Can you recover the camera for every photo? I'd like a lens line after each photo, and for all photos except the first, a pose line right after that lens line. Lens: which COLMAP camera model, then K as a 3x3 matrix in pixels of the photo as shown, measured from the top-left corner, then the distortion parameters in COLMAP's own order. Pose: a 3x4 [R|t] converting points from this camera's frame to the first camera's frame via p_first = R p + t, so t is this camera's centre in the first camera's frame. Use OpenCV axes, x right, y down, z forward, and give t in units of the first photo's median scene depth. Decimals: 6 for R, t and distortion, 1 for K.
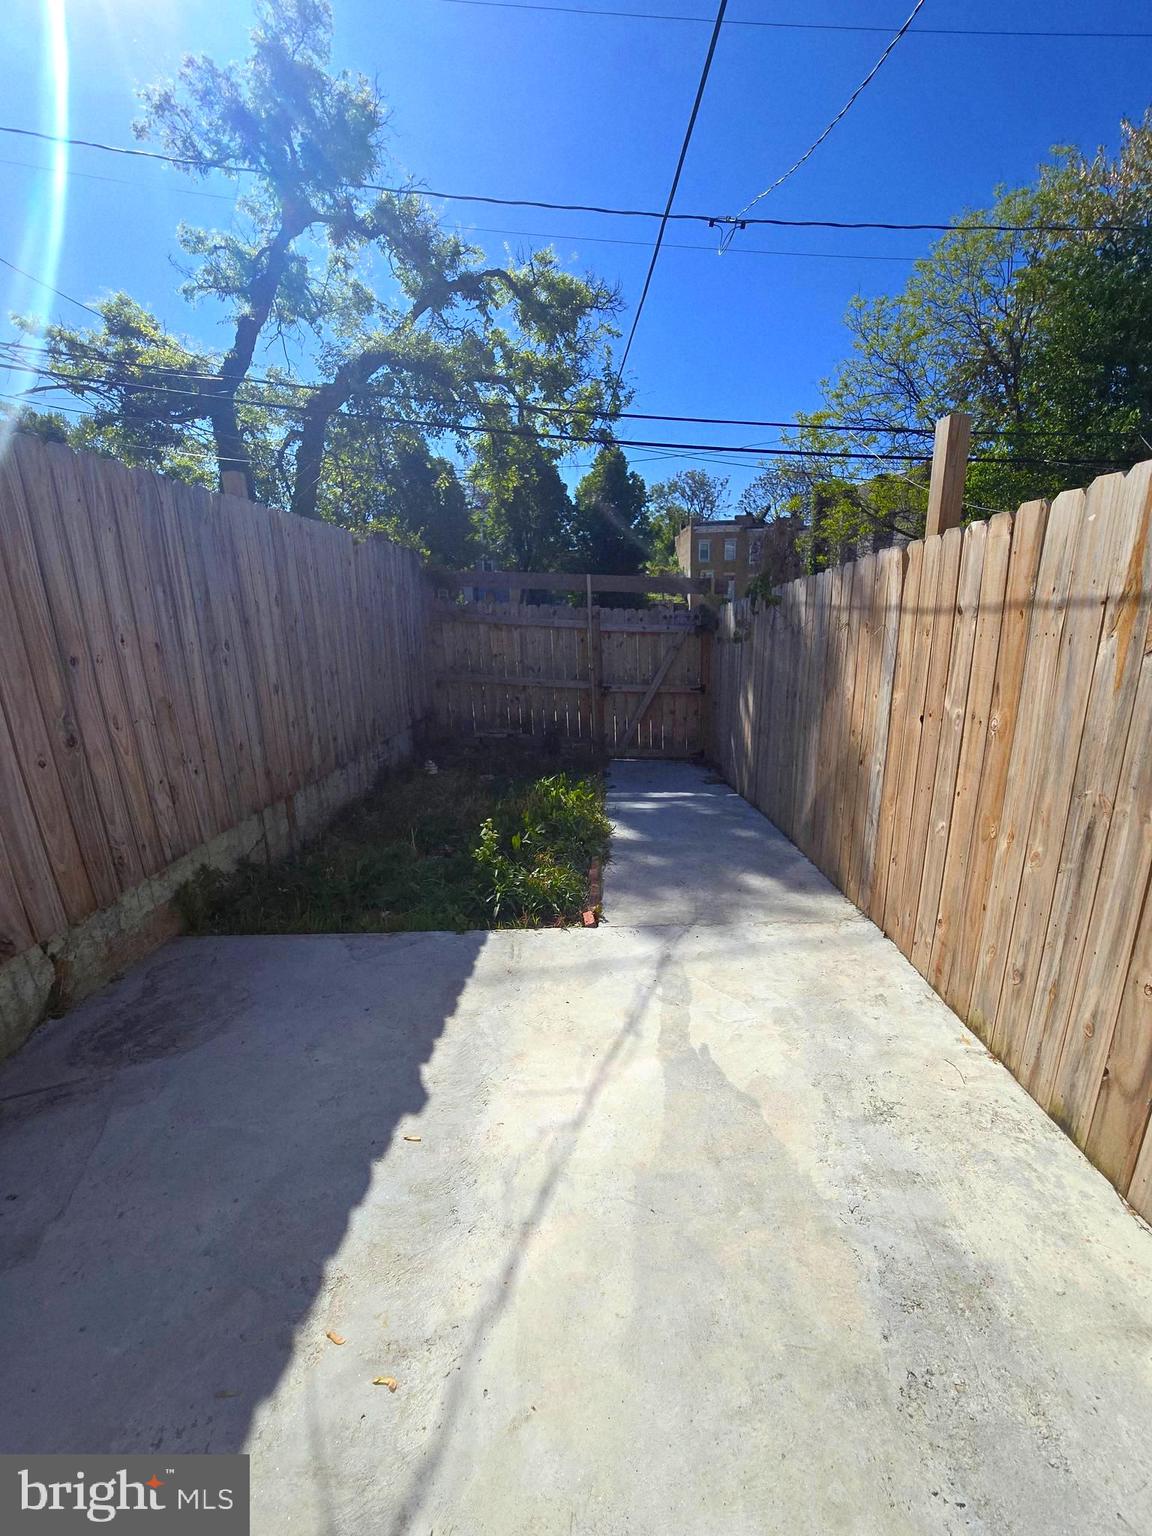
lens RADIAL K [[632.2, 0, 571.6], [0, 632.2, 769.1], [0, 0, 1]] dist [-0.001410, 0.000929]
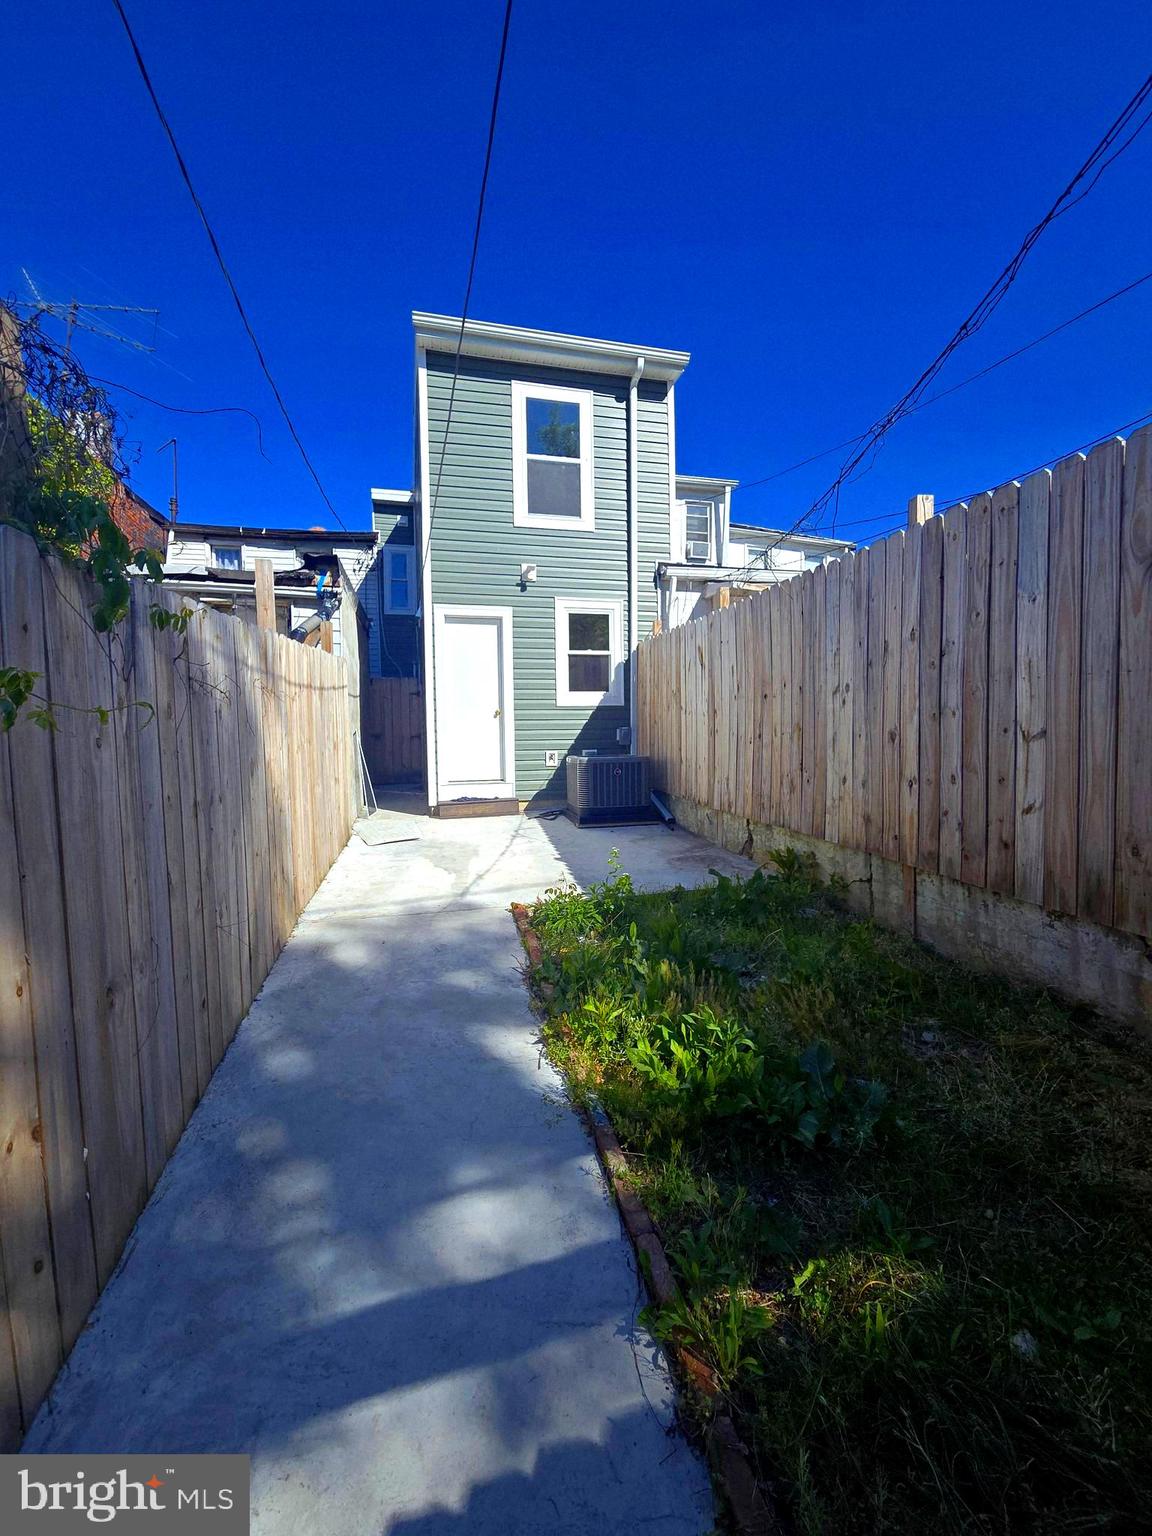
lens RADIAL K [[632.2, 0, 571.6], [0, 632.2, 769.1], [0, 0, 1]] dist [-0.001410, 0.000929]
pose [[-0.963243, 0.066041, -0.260386, 0.208768], [-0.018308, 0.950916, 0.308906, -0.375283], [0.268006, 0.302319, -0.914755, 1.839441]]
